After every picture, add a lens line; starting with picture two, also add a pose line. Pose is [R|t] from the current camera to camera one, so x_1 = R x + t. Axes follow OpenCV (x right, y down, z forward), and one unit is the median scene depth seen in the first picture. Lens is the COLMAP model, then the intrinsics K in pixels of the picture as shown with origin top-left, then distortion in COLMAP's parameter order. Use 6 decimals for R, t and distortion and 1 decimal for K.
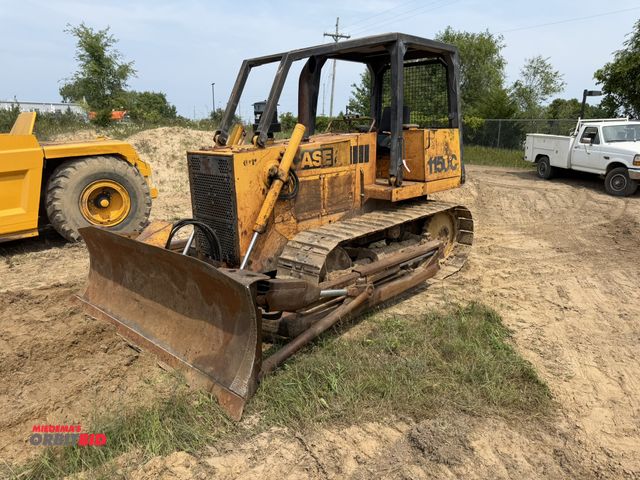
lens RADIAL K [[473.4, 0, 319.5], [0, 473.4, 237.2], [0, 0, 1]] dist [0.008971, -0.009152]
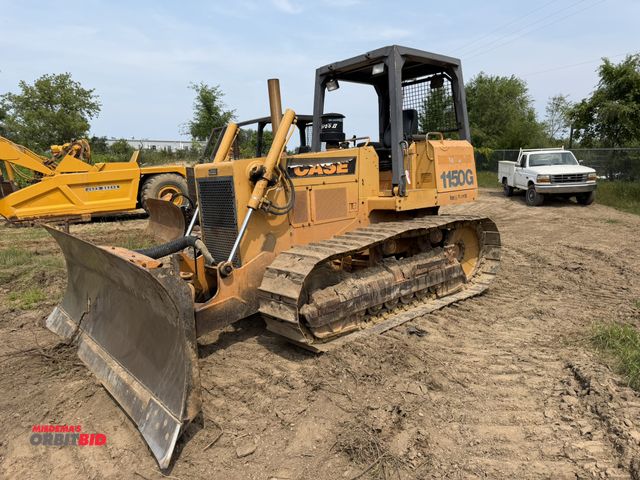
lens RADIAL K [[473.4, 0, 320.3], [0, 473.4, 239.7], [0, 0, 1]] dist [0.008971, -0.009152]
pose [[0.972202, 0.029061, -0.232334, 0.318933], [-0.043020, 0.997546, -0.055239, 0.096072], [0.230158, 0.063699, 0.971066, -0.381810]]
